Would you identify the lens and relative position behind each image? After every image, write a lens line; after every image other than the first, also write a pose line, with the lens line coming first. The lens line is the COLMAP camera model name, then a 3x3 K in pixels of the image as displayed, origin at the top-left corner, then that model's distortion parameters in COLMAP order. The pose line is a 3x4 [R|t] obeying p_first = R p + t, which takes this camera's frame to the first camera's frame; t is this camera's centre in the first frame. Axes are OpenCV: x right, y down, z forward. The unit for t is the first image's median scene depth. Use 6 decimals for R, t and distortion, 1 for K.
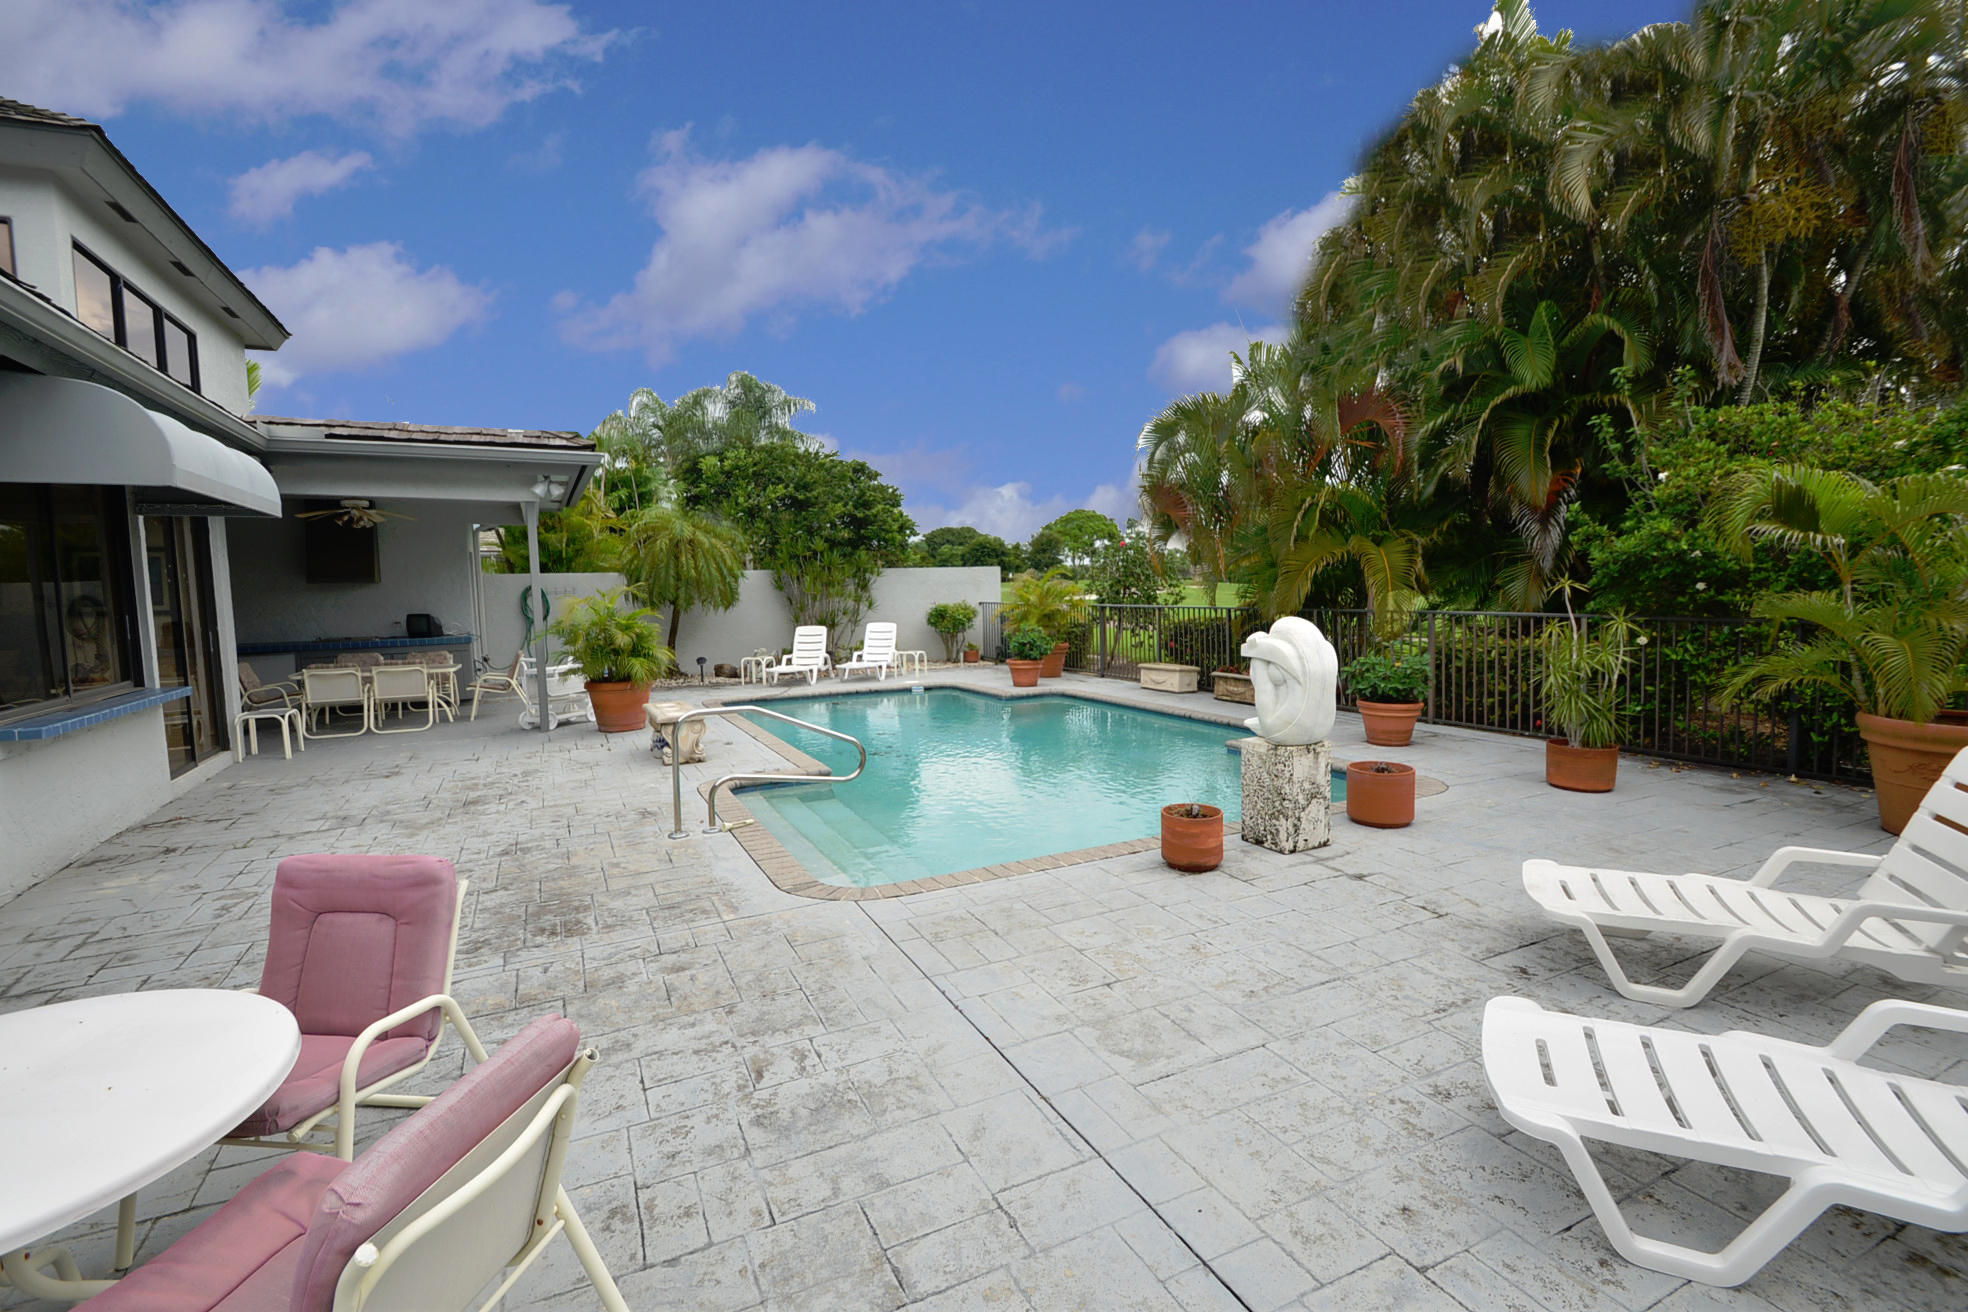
lens RADIAL K [[869.2, 0, 967.2], [0, 869.2, 656.7], [0, 0, 1]] dist [0.005843, -0.011623]
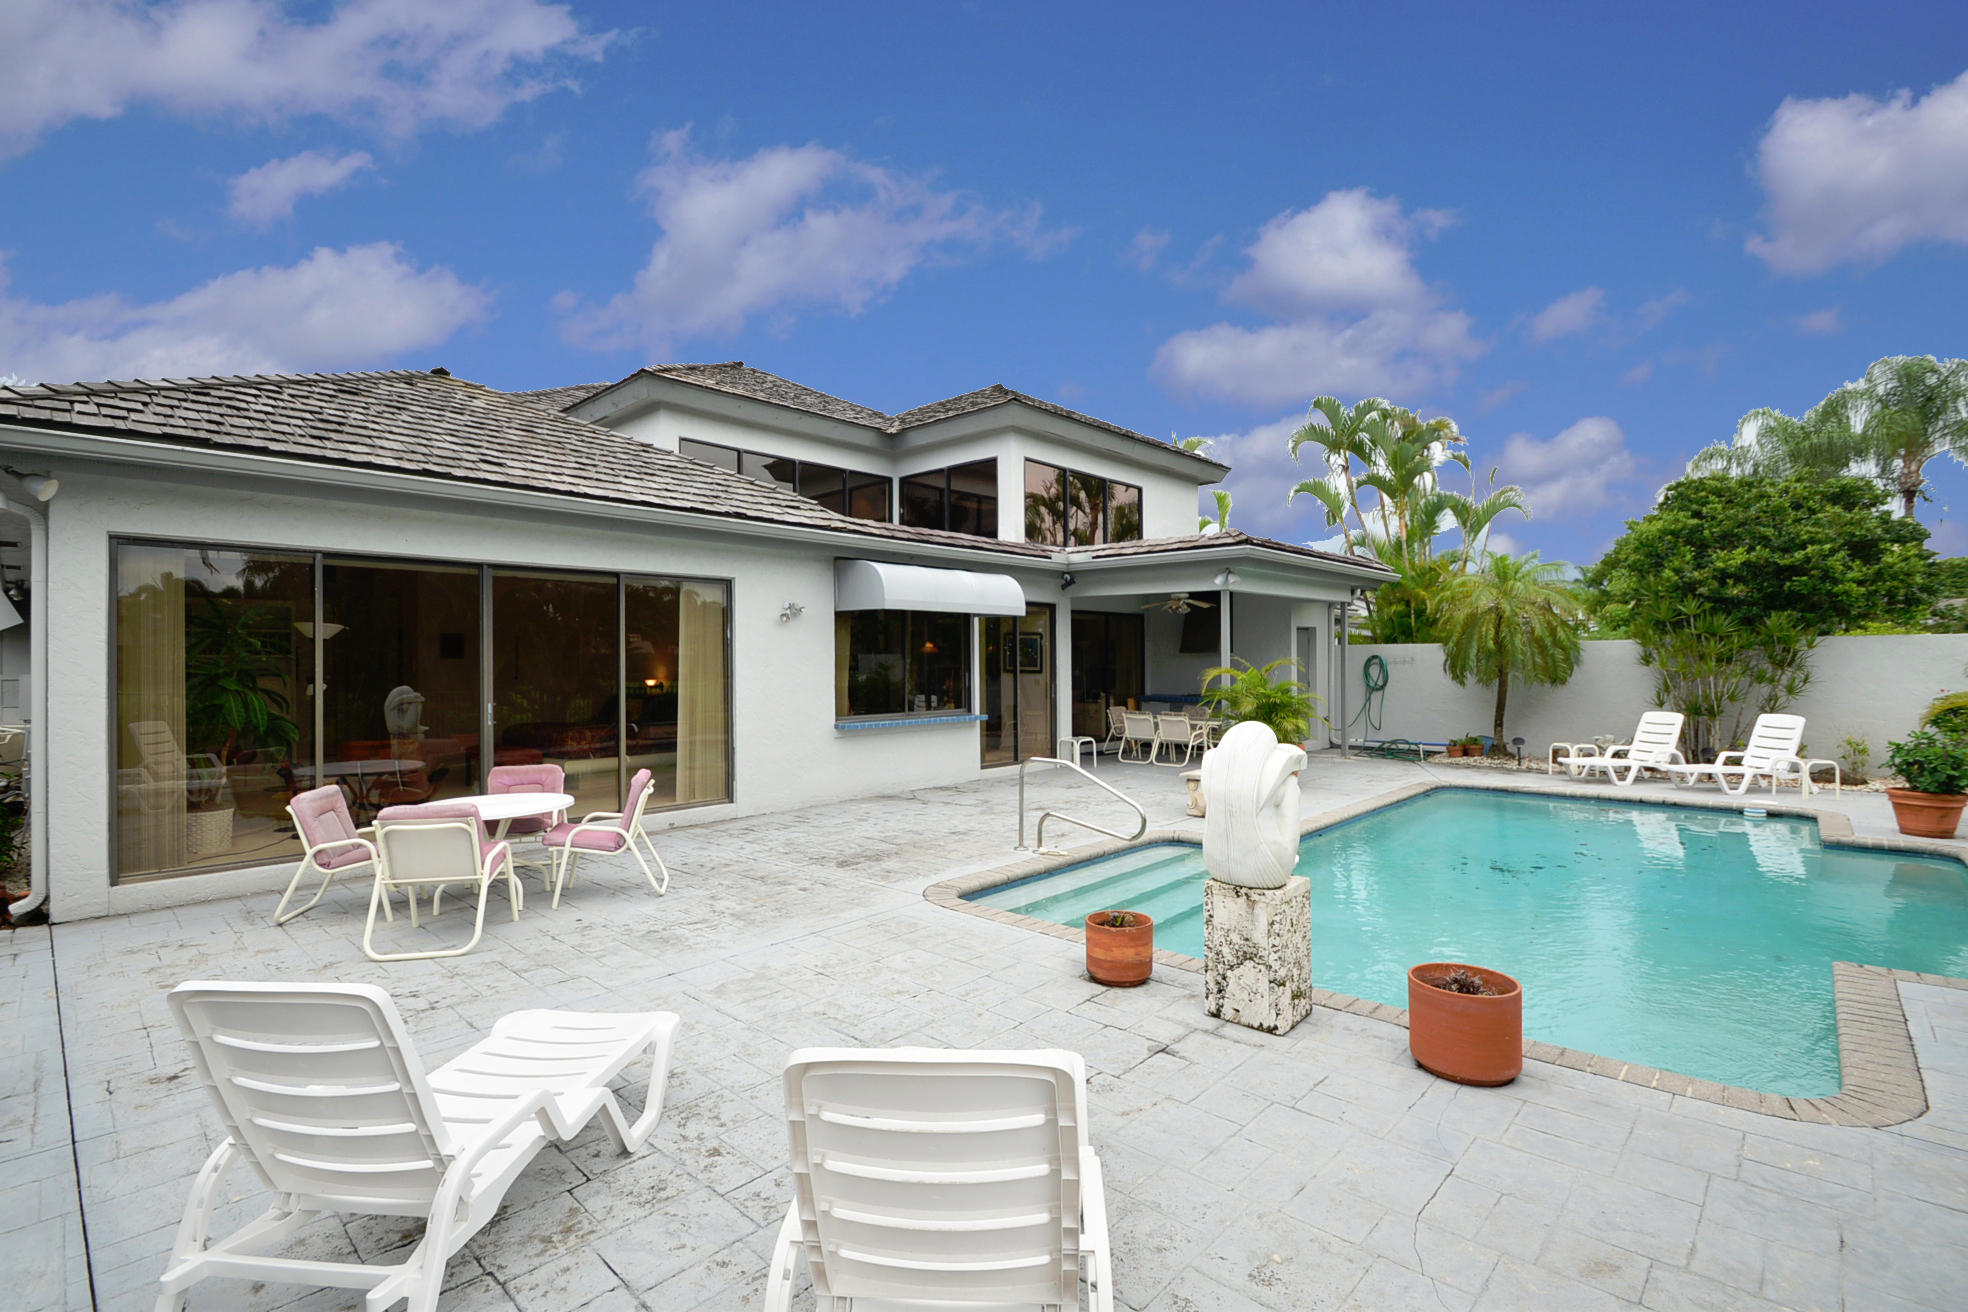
lens RADIAL K [[869.2, 0, 981.2], [0, 869.2, 655.3], [0, 0, 1]] dist [0.005843, -0.011623]
pose [[0.373921, 0.012167, -0.927381, 1.028739], [-0.080749, 0.996544, -0.019483, -0.071496], [0.923939, 0.082170, 0.373611, 0.478225]]
